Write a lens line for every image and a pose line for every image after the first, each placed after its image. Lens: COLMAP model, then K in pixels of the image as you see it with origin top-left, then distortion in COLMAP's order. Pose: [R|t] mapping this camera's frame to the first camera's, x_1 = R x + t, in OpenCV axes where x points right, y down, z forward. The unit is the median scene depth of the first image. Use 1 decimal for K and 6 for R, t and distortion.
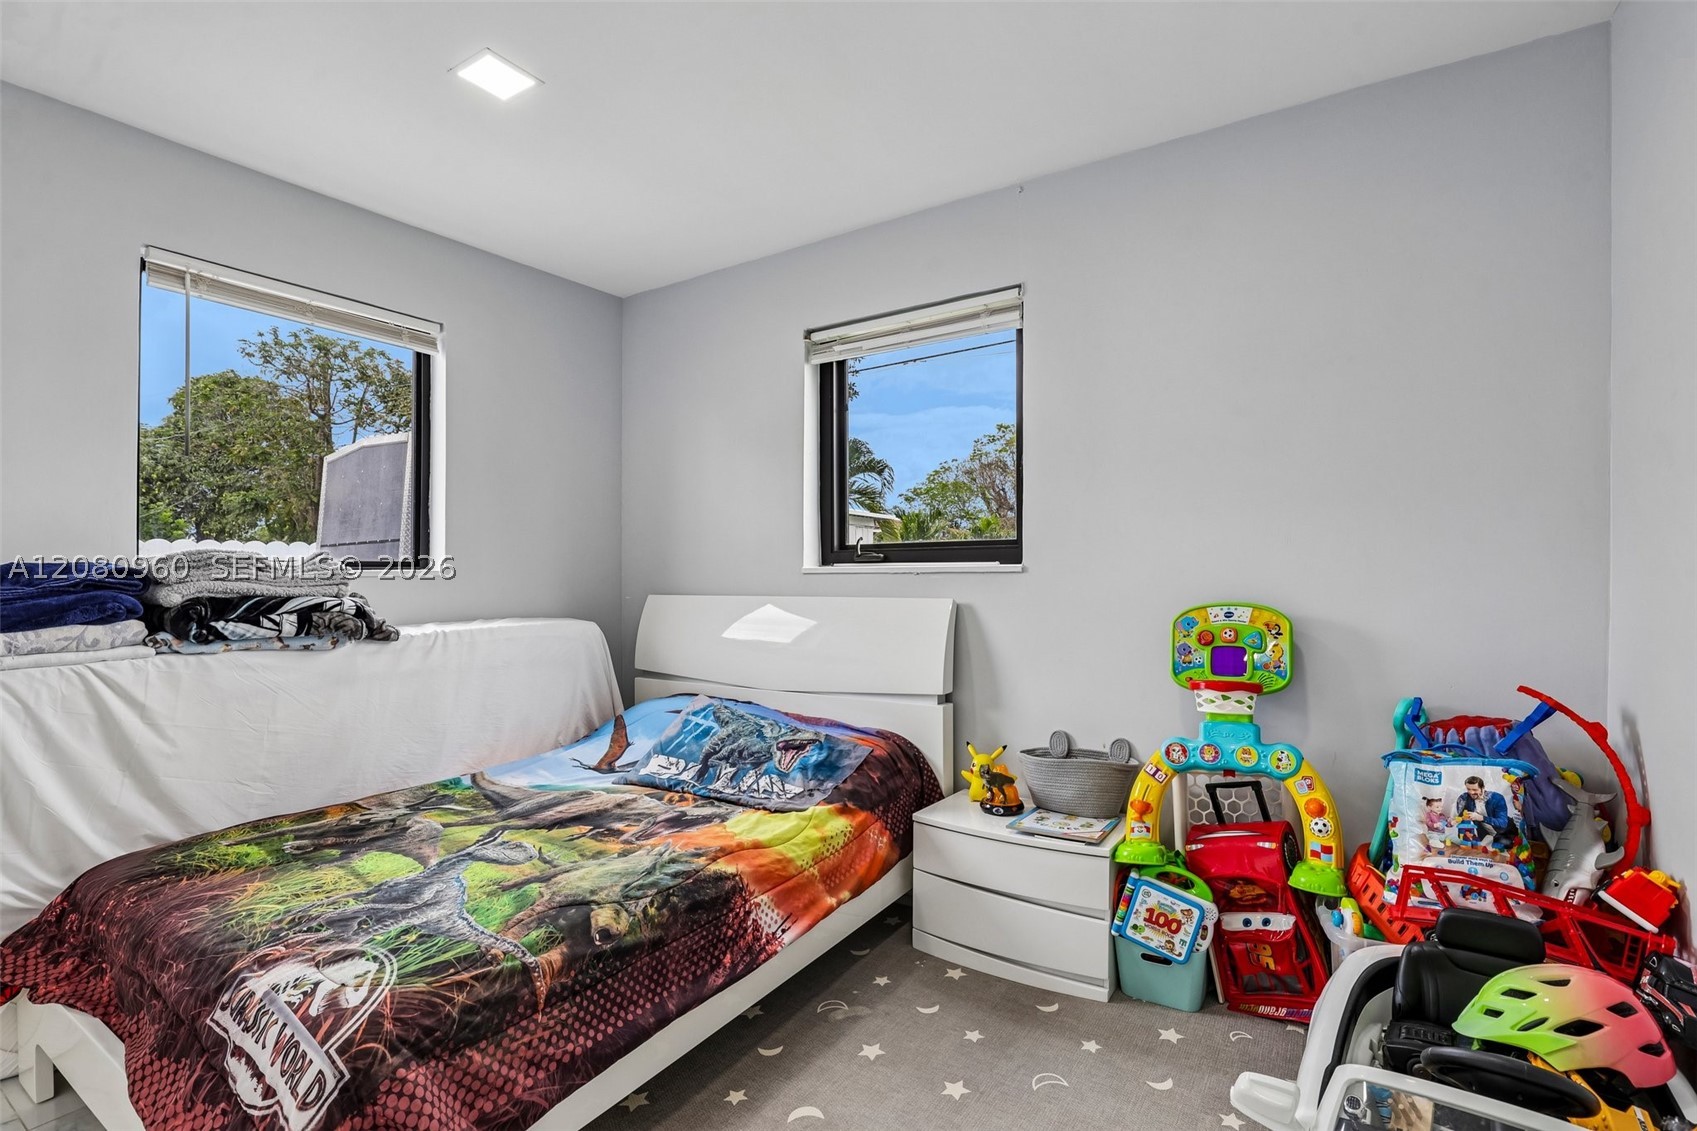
lens RADIAL K [[779.3, 0, 862.4], [0, 779.3, 568.0], [0, 0, 1]] dist [-0.035902, 0.009050]
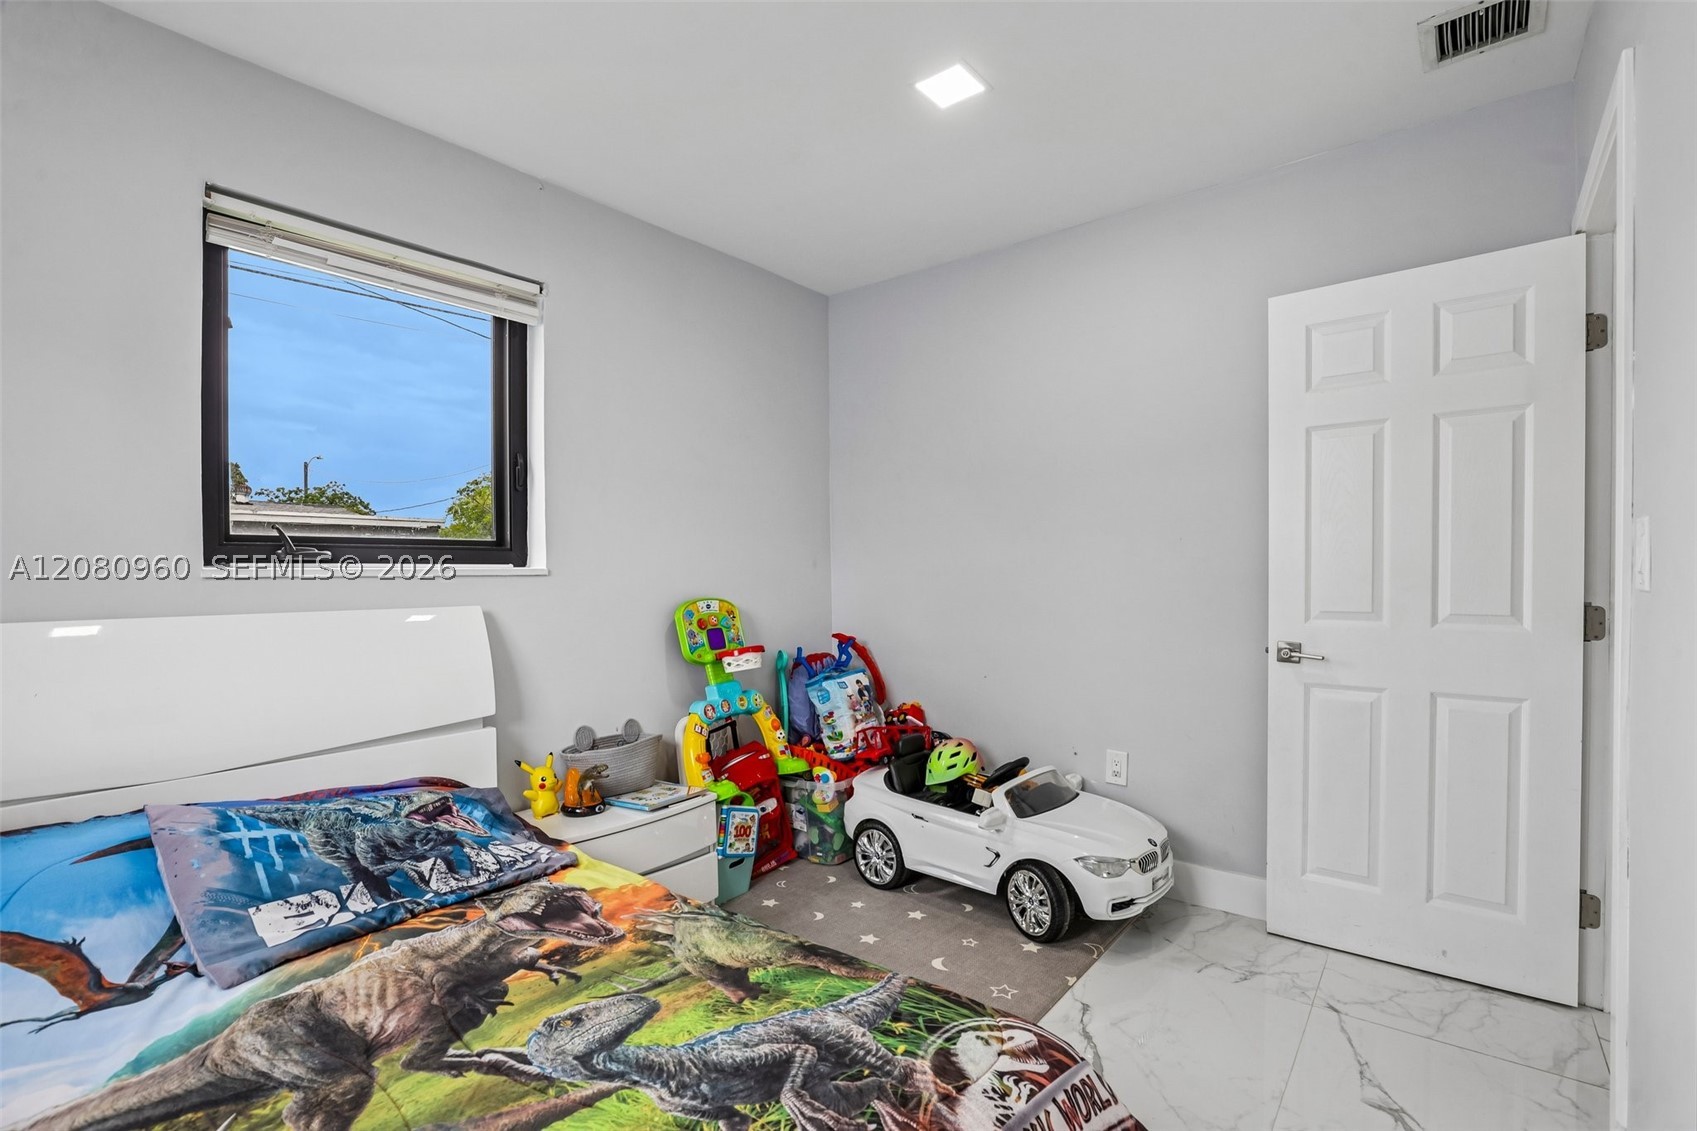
lens RADIAL K [[784.2, 0, 854.6], [0, 784.2, 573.4], [0, 0, 1]] dist [-0.041973, 0.008486]
pose [[0.099052, 0.006166, 0.995063, -0.918539], [0.007203, 0.999950, -0.006913, 0.014992], [-0.995056, 0.007852, 0.099002, 0.638047]]
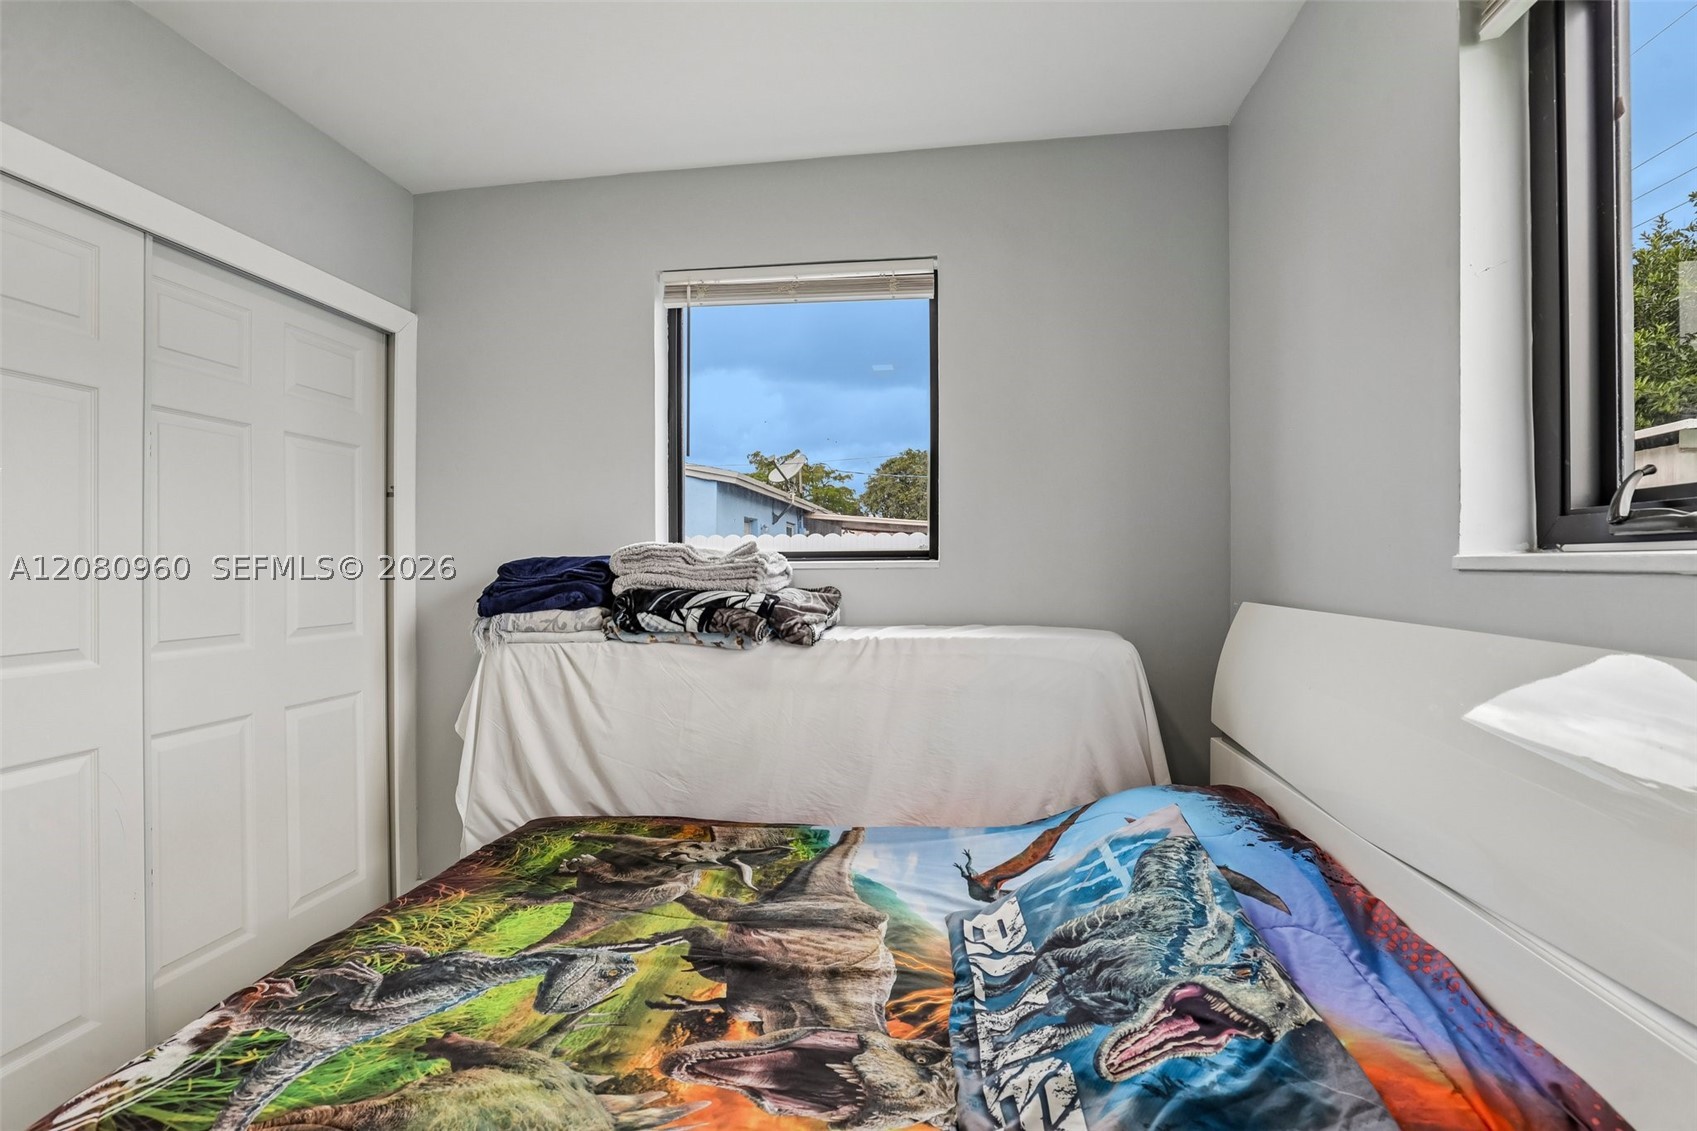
lens RADIAL K [[779.3, 0, 862.4], [0, 779.3, 568.0], [0, 0, 1]] dist [-0.035902, 0.009050]
pose [[0.430251, 0.008627, -0.902668, 0.220049], [0.006315, 0.999901, 0.012566, -0.000915], [0.902687, -0.011107, 0.430154, 0.813009]]
